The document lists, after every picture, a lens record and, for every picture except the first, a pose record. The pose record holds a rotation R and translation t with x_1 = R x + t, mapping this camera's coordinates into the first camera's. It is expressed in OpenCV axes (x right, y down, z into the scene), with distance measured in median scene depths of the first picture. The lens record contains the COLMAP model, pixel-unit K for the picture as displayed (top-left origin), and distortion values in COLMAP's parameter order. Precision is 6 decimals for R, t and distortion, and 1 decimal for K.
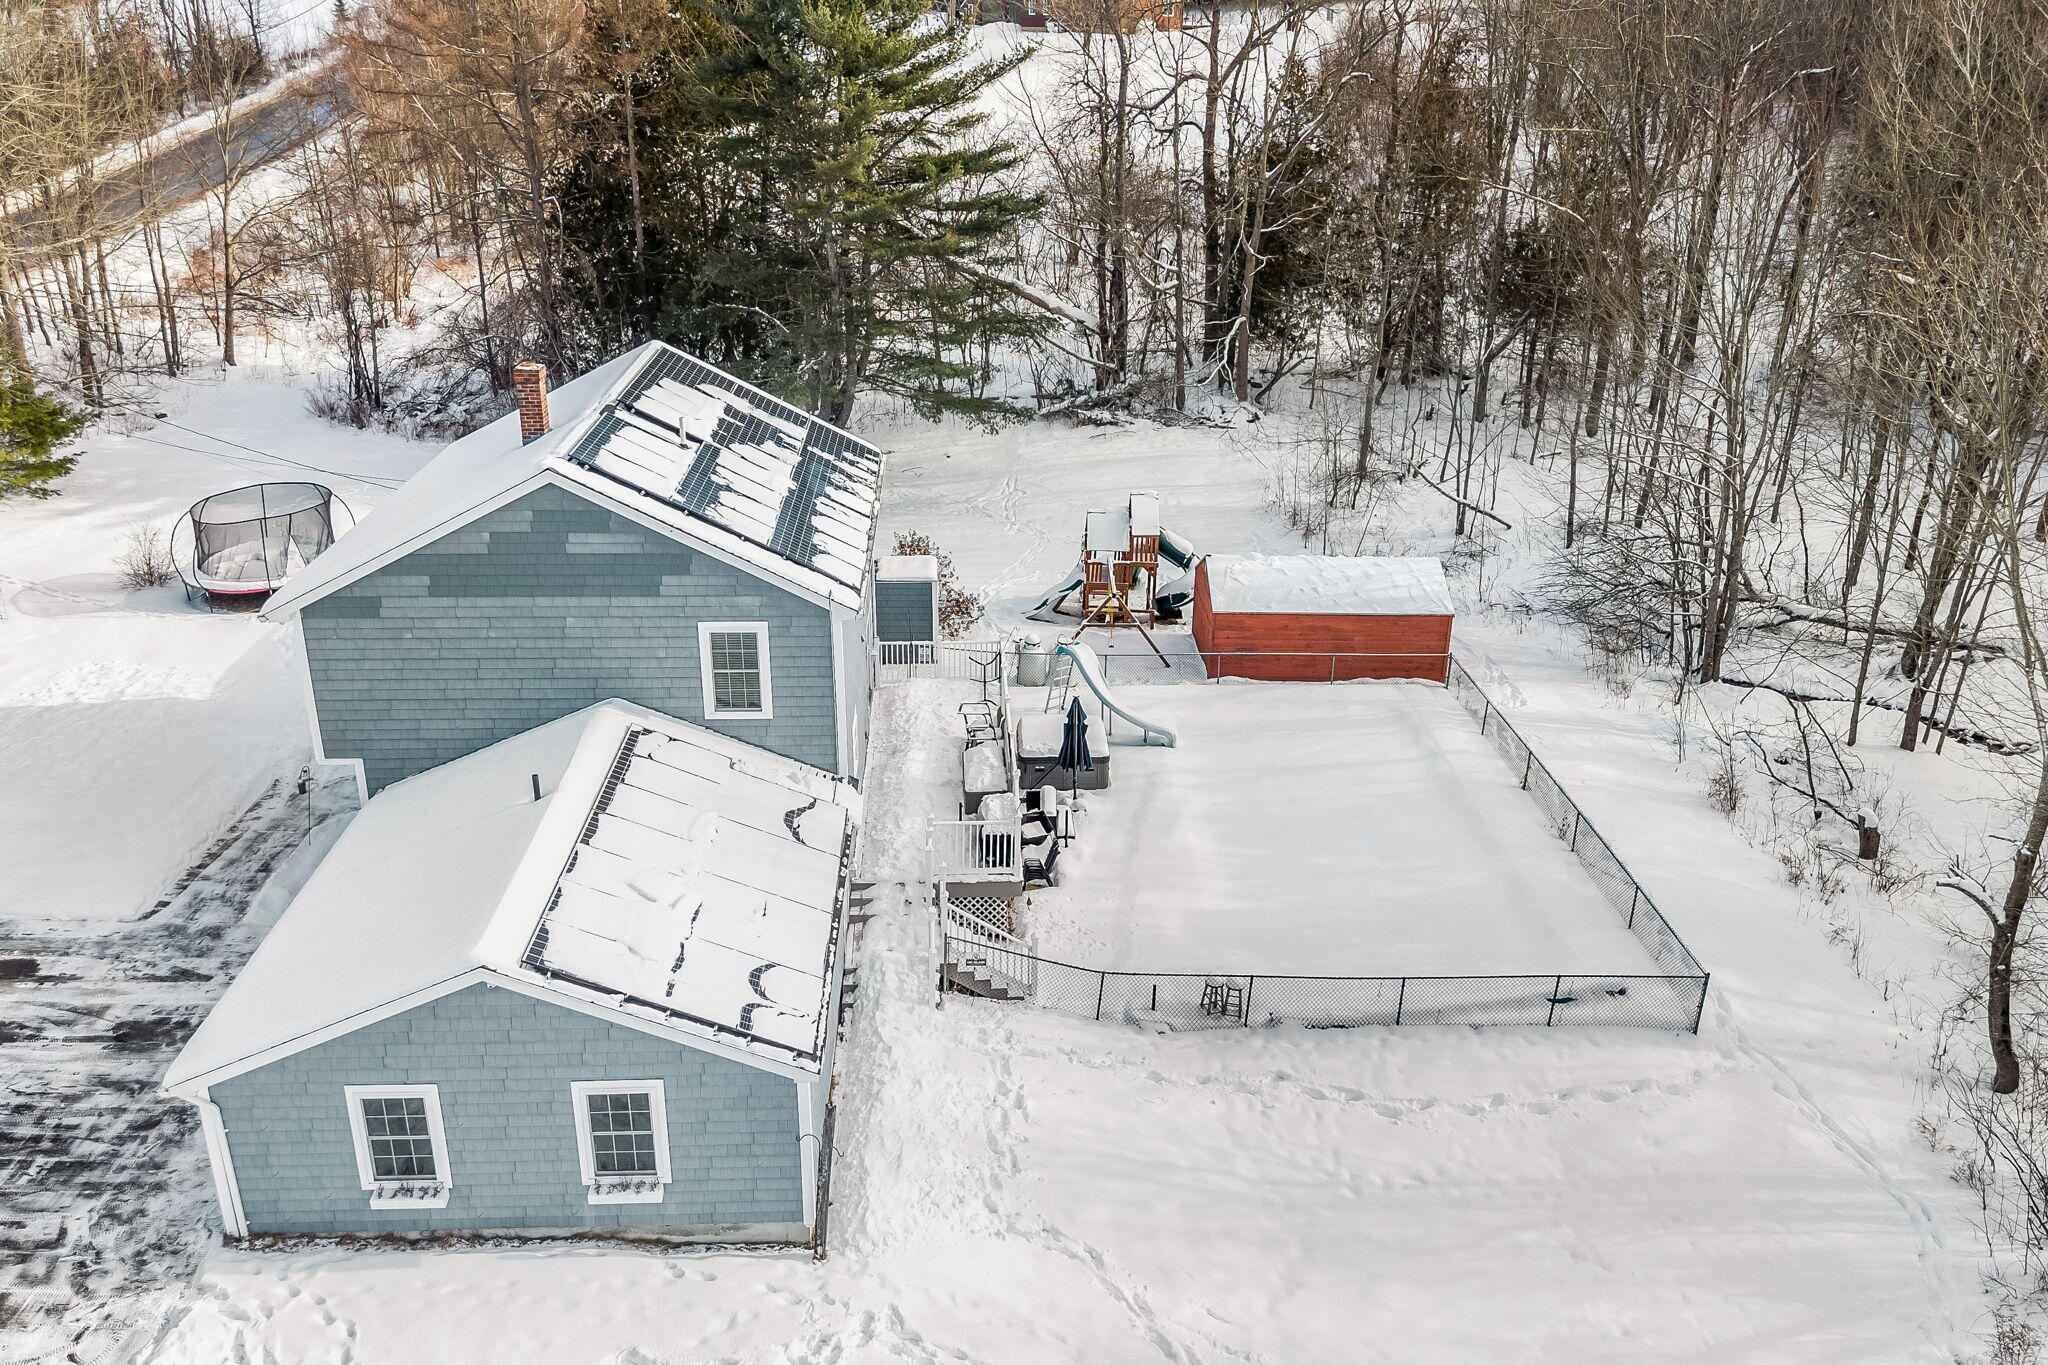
lens RADIAL K [[1601.6, 0, 1023.9], [0, 1601.6, 687.2], [0, 0, 1]] dist [0.007882, -0.011550]
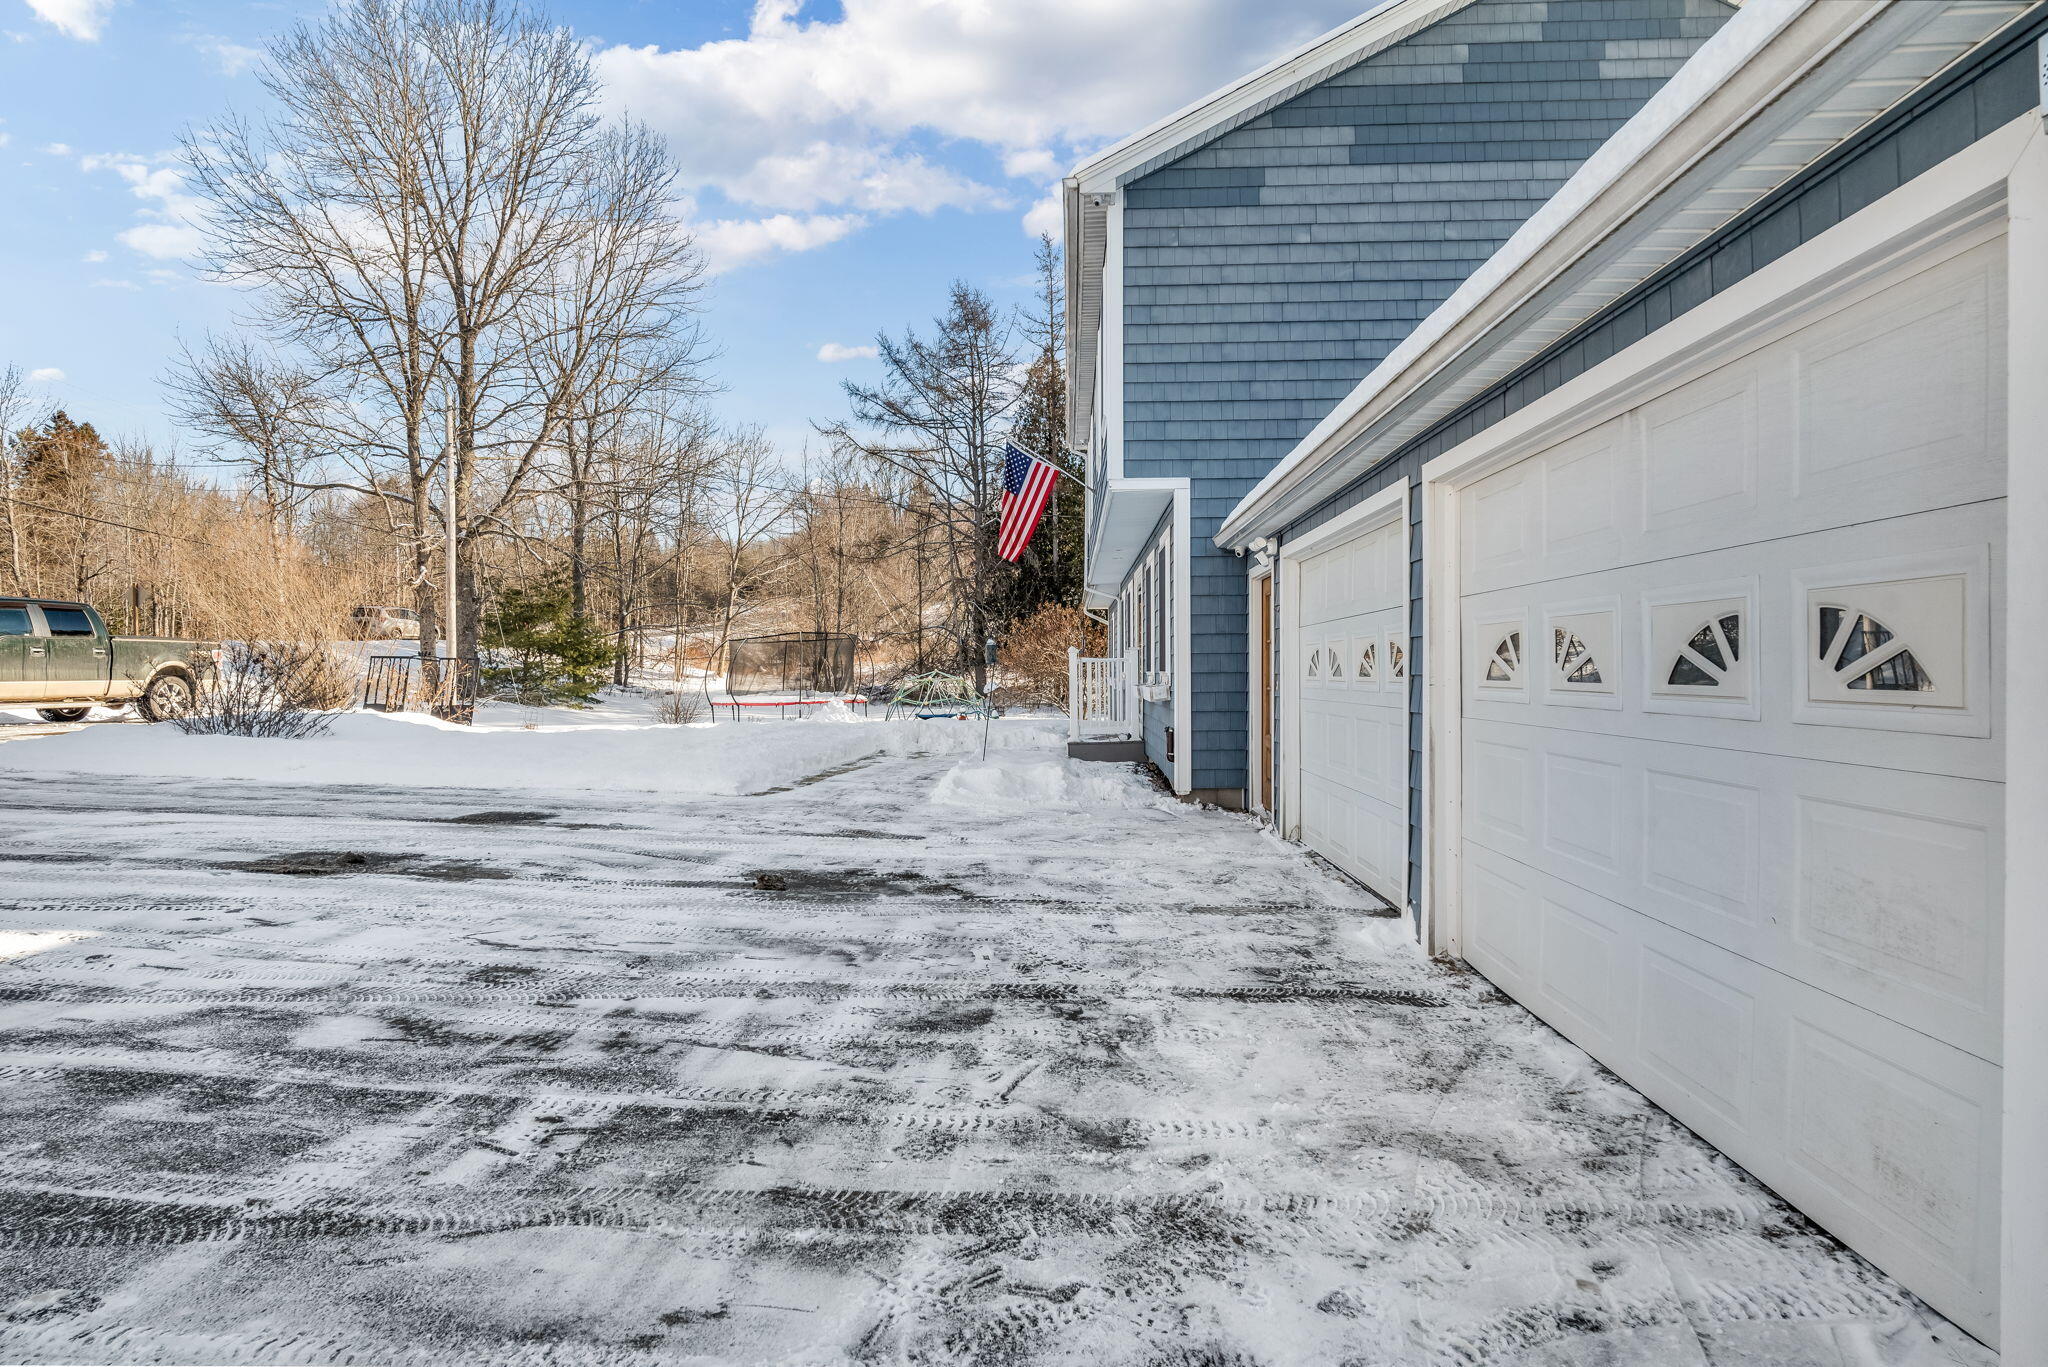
lens RADIAL K [[999.5, 0, 1023.2], [0, 999.5, 674.3], [0, 0, 1]] dist [0.001389, -0.000368]
pose [[0.995419, -0.016509, -0.094168, -0.463639], [-0.020392, 0.925650, -0.377831, 0.252320], [0.093404, 0.378020, 0.921073, 0.742356]]
